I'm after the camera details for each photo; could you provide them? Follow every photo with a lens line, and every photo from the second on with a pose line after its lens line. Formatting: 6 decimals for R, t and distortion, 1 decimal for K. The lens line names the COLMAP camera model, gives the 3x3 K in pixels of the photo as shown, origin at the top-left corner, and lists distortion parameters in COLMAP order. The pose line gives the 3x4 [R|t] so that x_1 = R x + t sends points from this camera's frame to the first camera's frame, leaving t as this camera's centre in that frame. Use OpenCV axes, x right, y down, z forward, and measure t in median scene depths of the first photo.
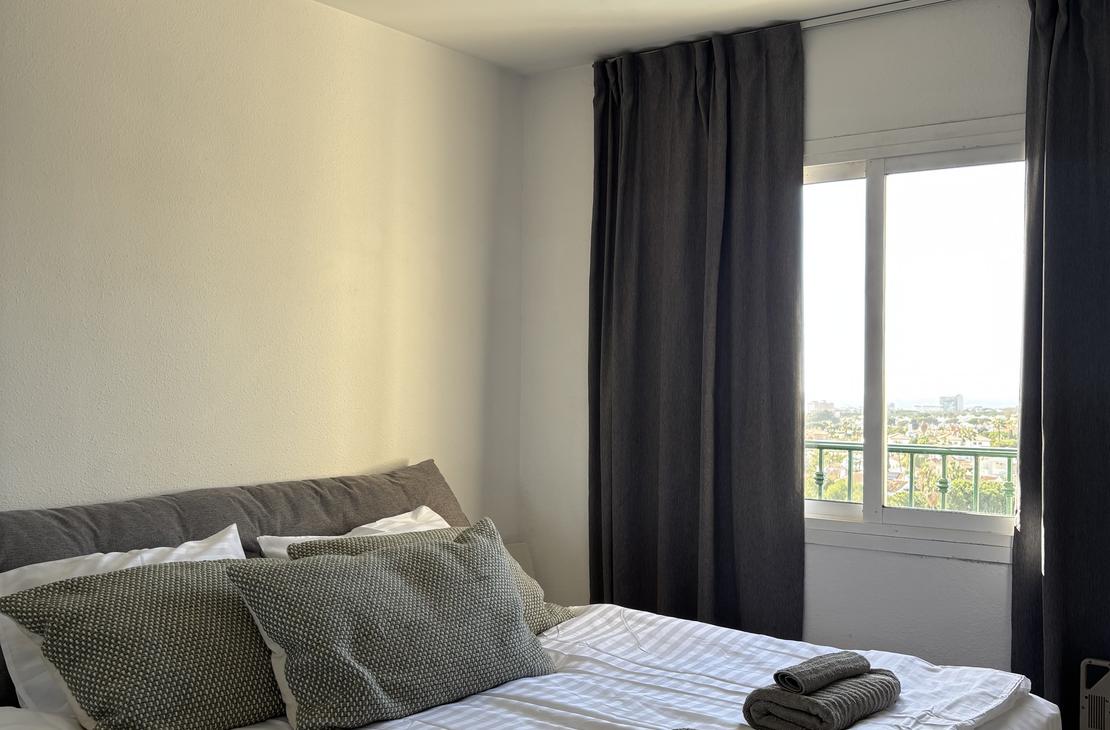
lens RADIAL K [[1126.7, 0, 575.4], [0, 1126.7, 353.1], [0, 0, 1]] dist [0.037249, -0.128359]
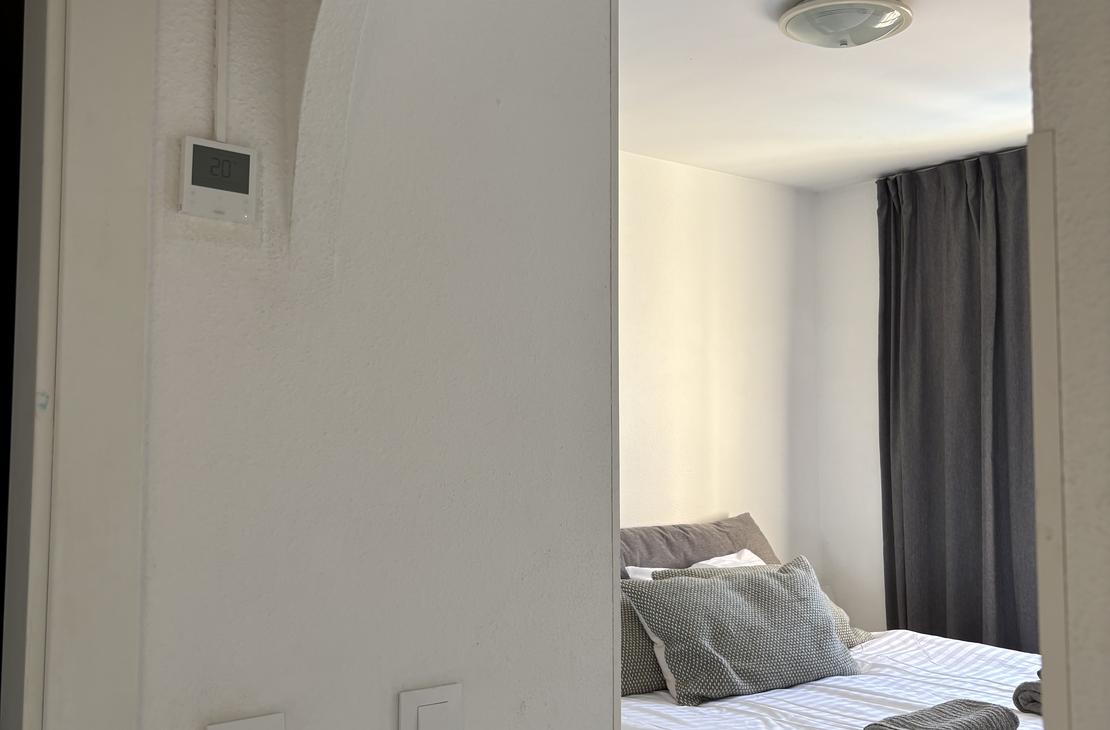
lens RADIAL K [[1126.7, 0, 575.4], [0, 1126.7, 353.1], [0, 0, 1]] dist [0.037249, -0.128359]
pose [[0.969580, -0.026903, -0.243294, -0.010108], [0.012771, 0.998148, -0.059477, -0.009656], [0.244443, 0.054561, 0.968127, -0.308492]]
